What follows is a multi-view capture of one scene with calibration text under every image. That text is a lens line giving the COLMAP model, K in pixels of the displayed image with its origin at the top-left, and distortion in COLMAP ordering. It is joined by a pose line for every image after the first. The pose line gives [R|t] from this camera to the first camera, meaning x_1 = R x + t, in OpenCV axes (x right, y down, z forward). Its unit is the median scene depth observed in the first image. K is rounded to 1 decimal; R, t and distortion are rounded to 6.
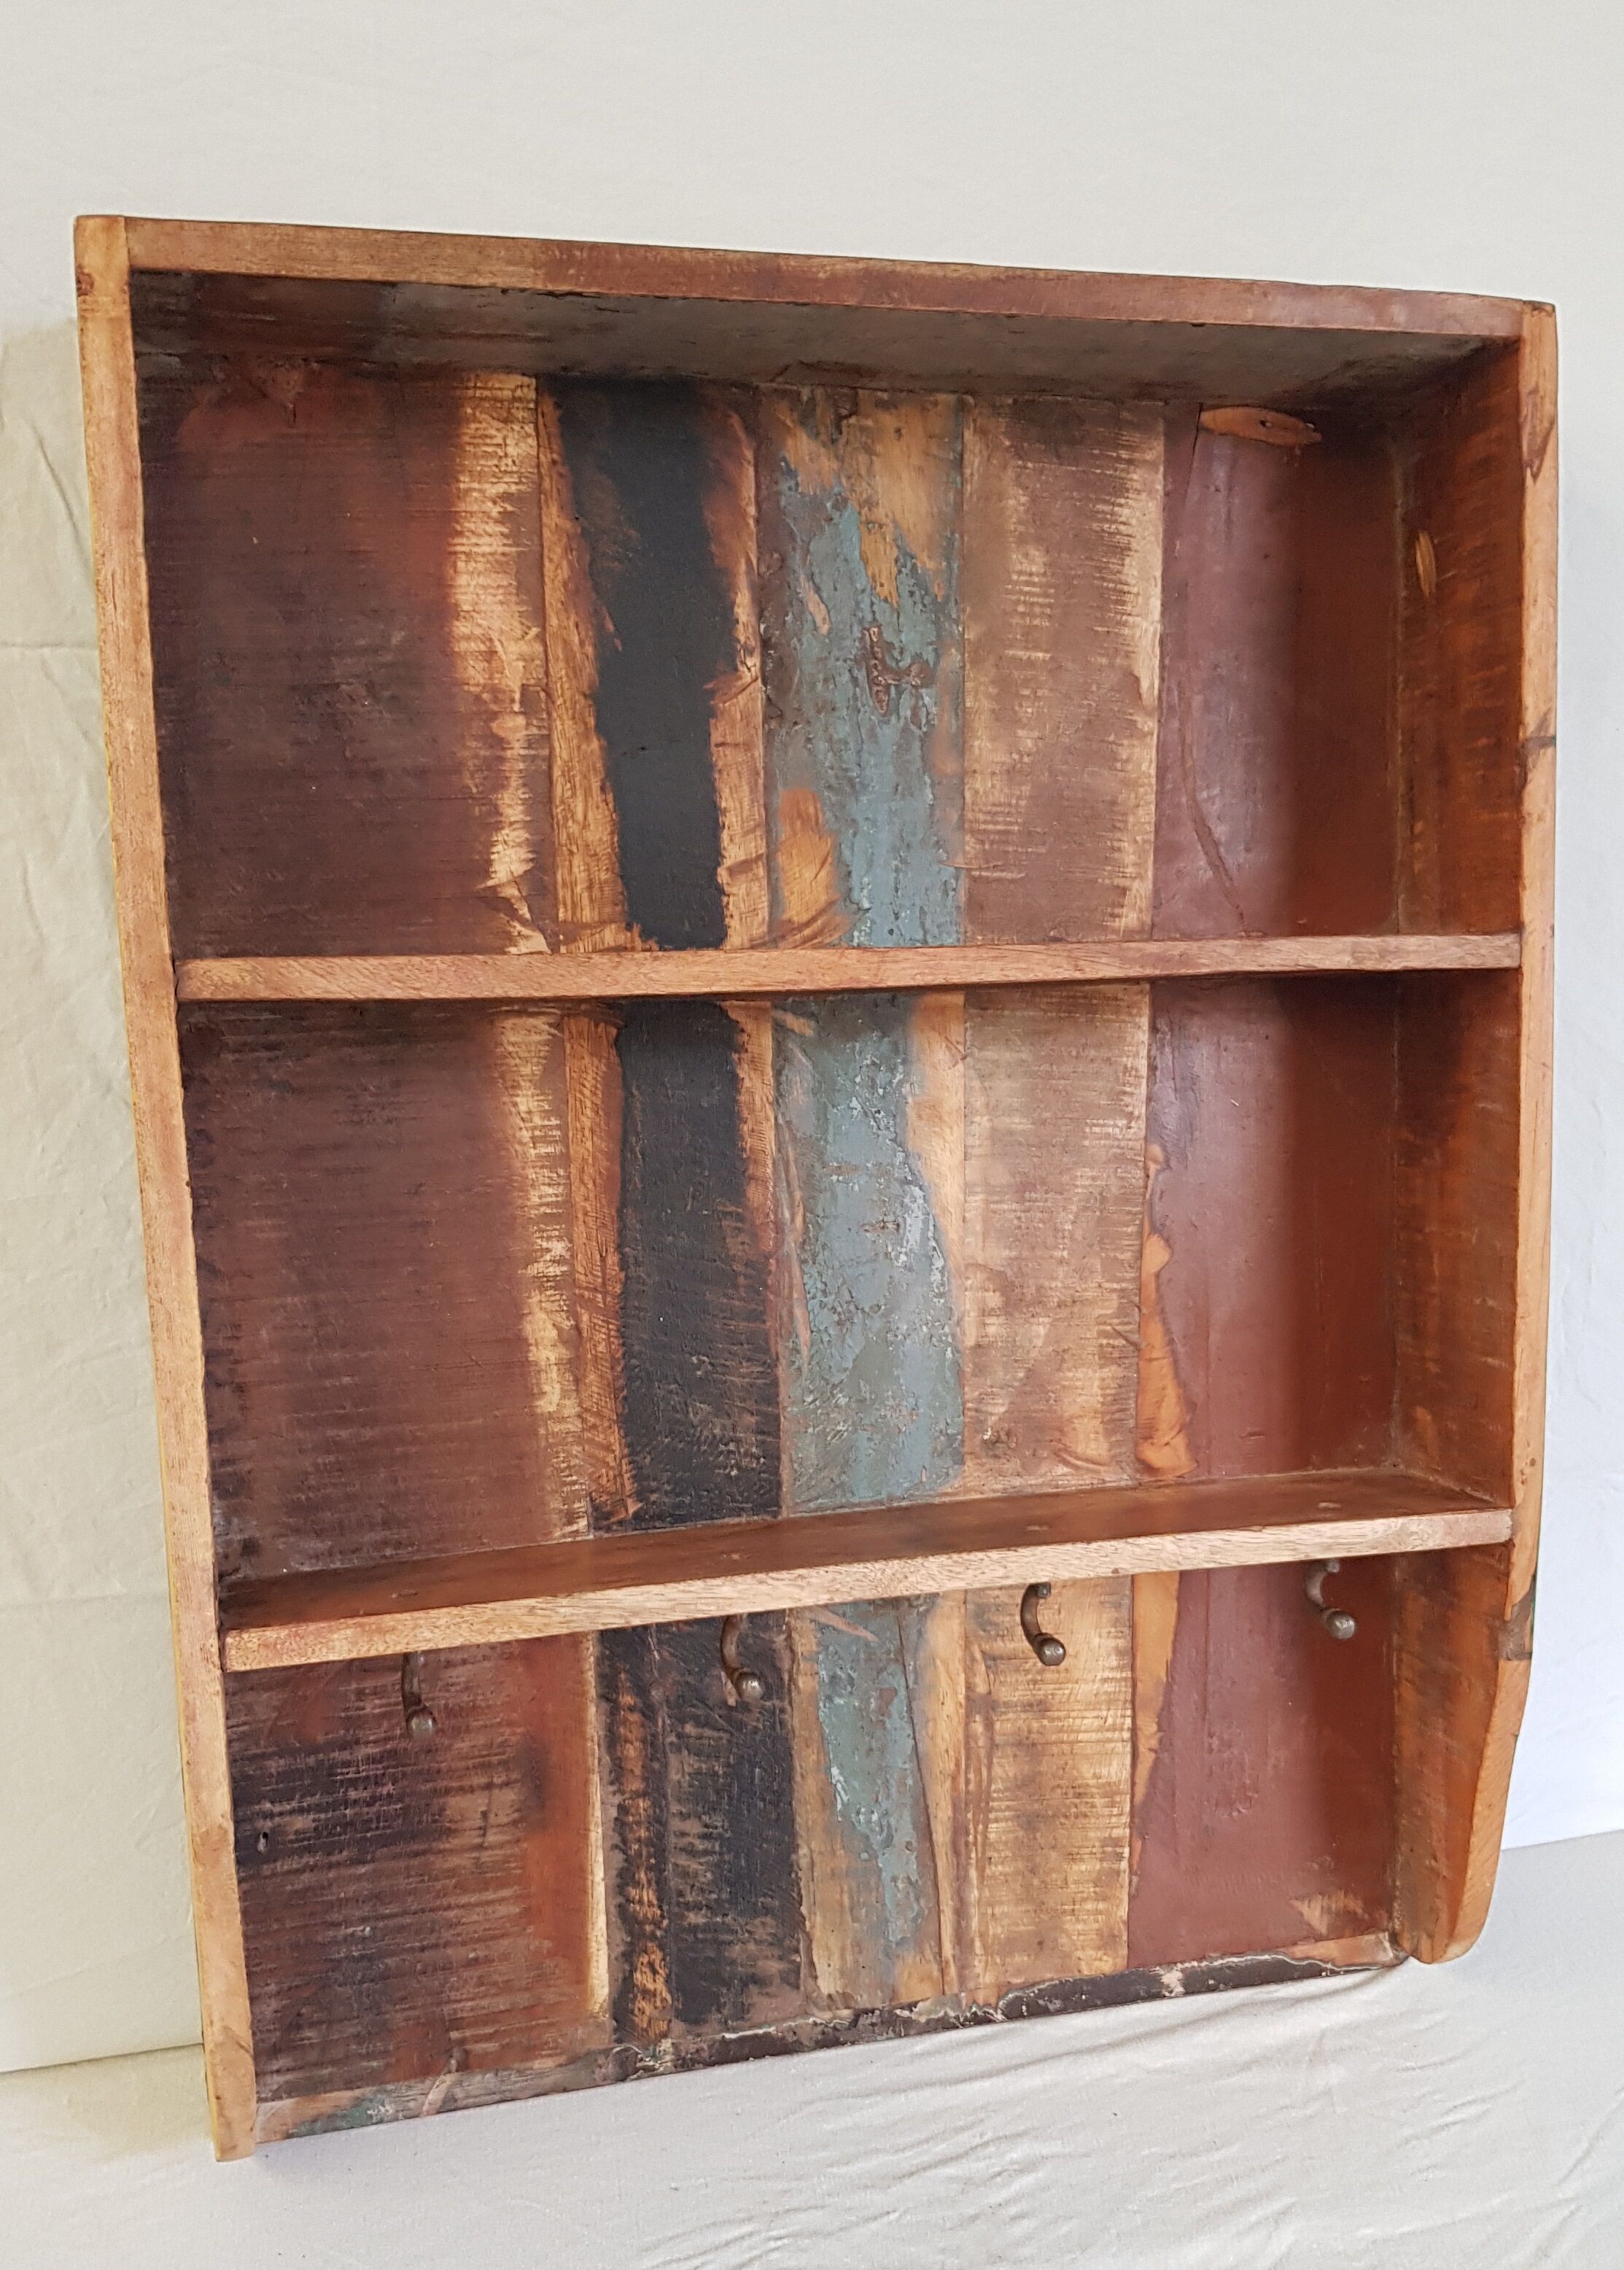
lens RADIAL K [[2284.8, 0, 833.8], [0, 2284.8, 1310.0], [0, 0, 1]] dist [0.118816, -0.259735]
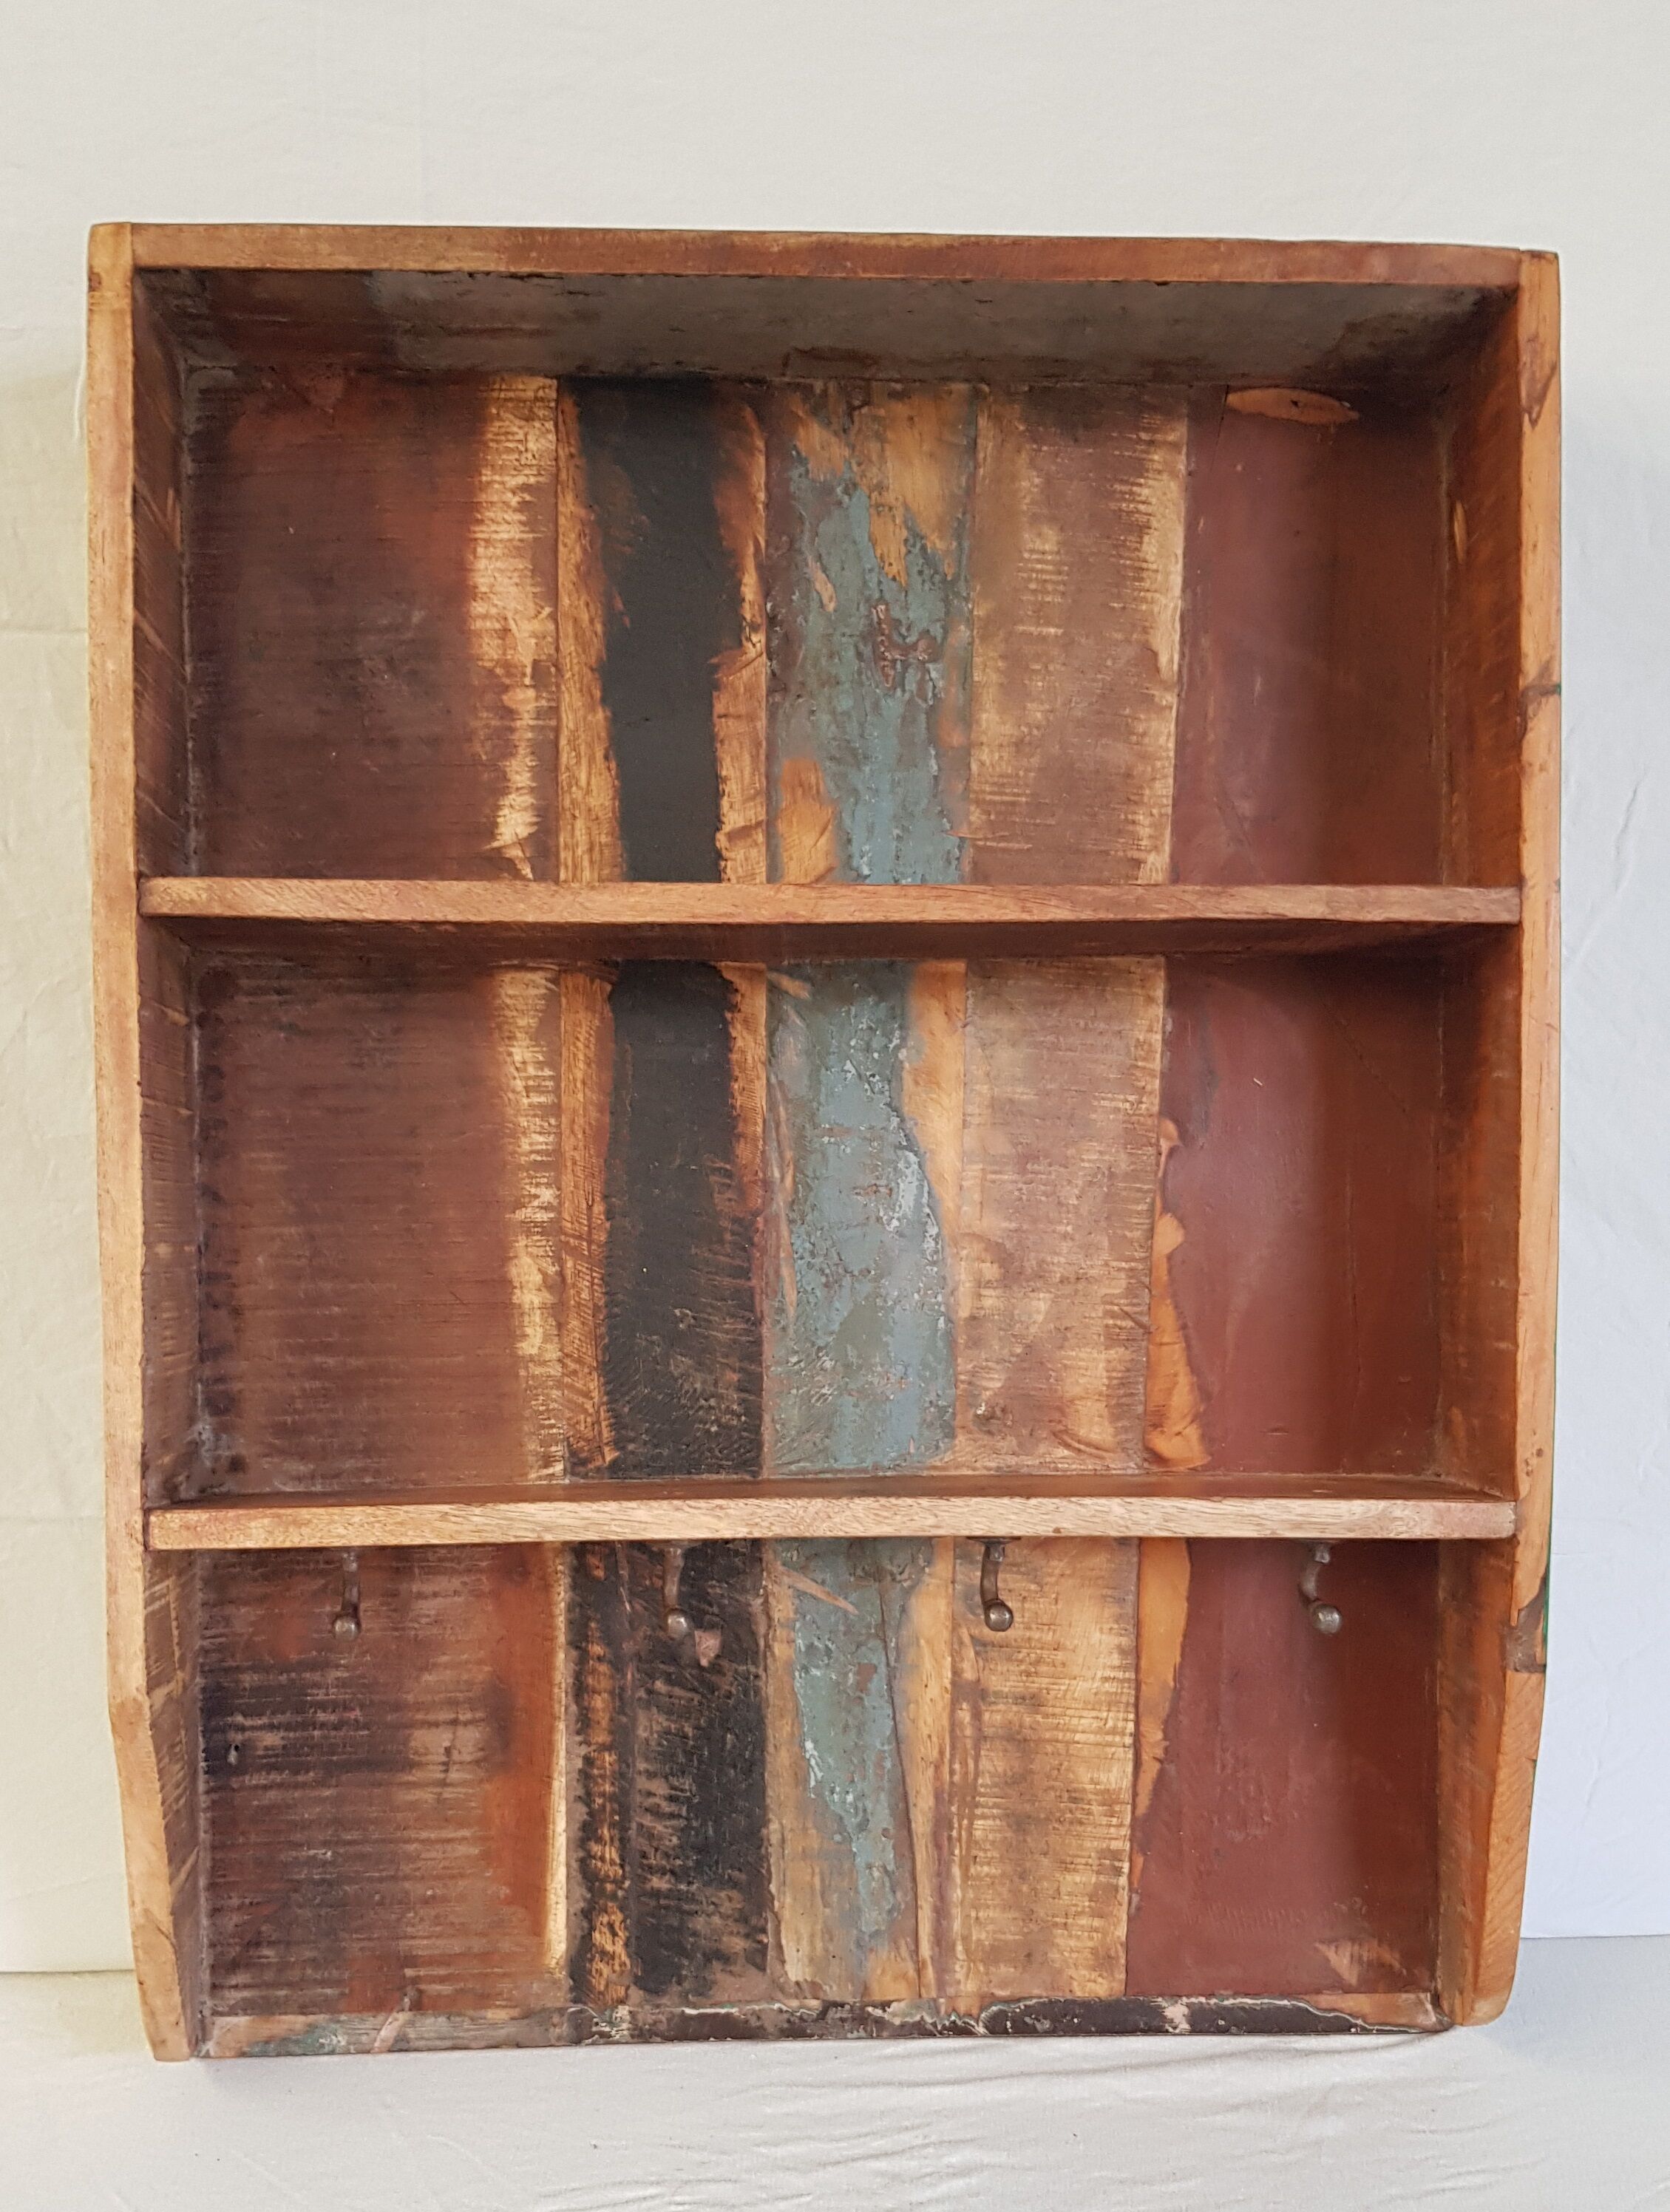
lens RADIAL K [[2324.8, 0, 825.0], [0, 2324.8, 1285.6], [0, 0, 1]] dist [0.120516, -0.271370]
pose [[0.974332, 0.030186, -0.223084, 0.232127], [-0.053488, 0.993633, -0.099162, 0.108546], [0.218670, 0.108549, 0.969742, 0.014582]]
